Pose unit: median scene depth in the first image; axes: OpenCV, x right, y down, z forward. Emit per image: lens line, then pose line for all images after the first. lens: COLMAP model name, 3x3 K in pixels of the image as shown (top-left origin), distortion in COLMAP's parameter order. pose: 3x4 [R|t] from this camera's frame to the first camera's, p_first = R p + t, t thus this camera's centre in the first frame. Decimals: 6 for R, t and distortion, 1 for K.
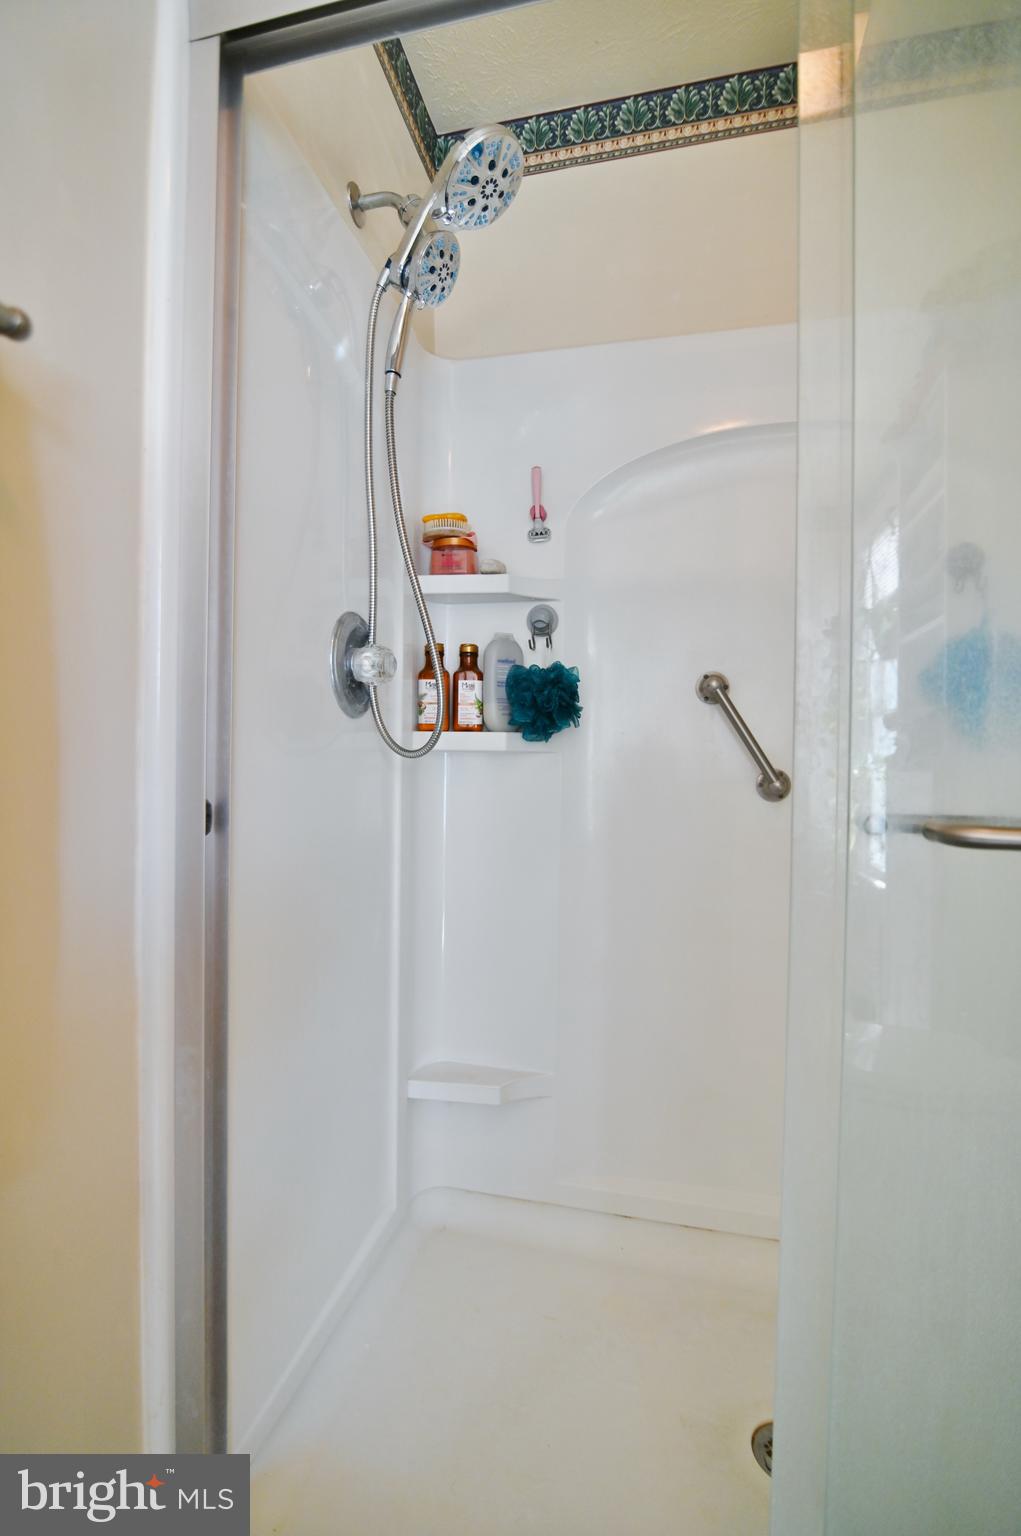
lens RADIAL K [[698.2, 0, 516.4], [0, 698.2, 762.8], [0, 0, 1]] dist [-0.019631, 0.001458]
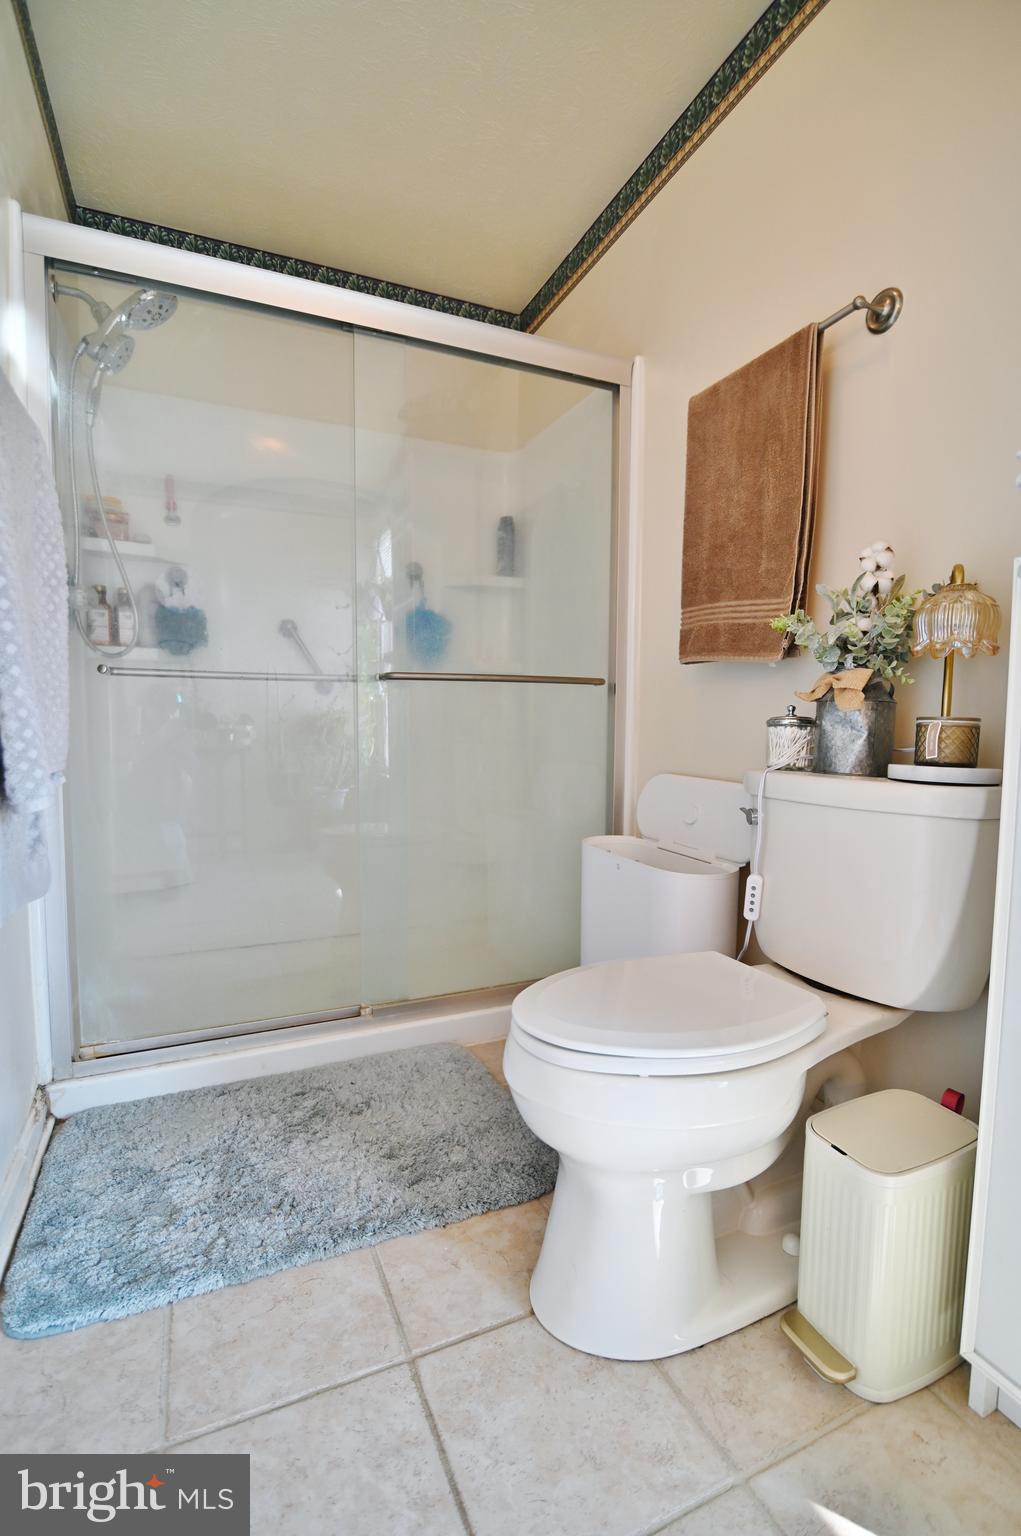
lens RADIAL K [[698.2, 0, 516.4], [0, 698.2, 762.8], [0, 0, 1]] dist [-0.019631, 0.001458]
pose [[0.797643, -0.044932, 0.601453, -0.309377], [0.007058, 0.997848, 0.065185, 0.113916], [-0.603088, -0.047749, 0.796244, -0.710198]]
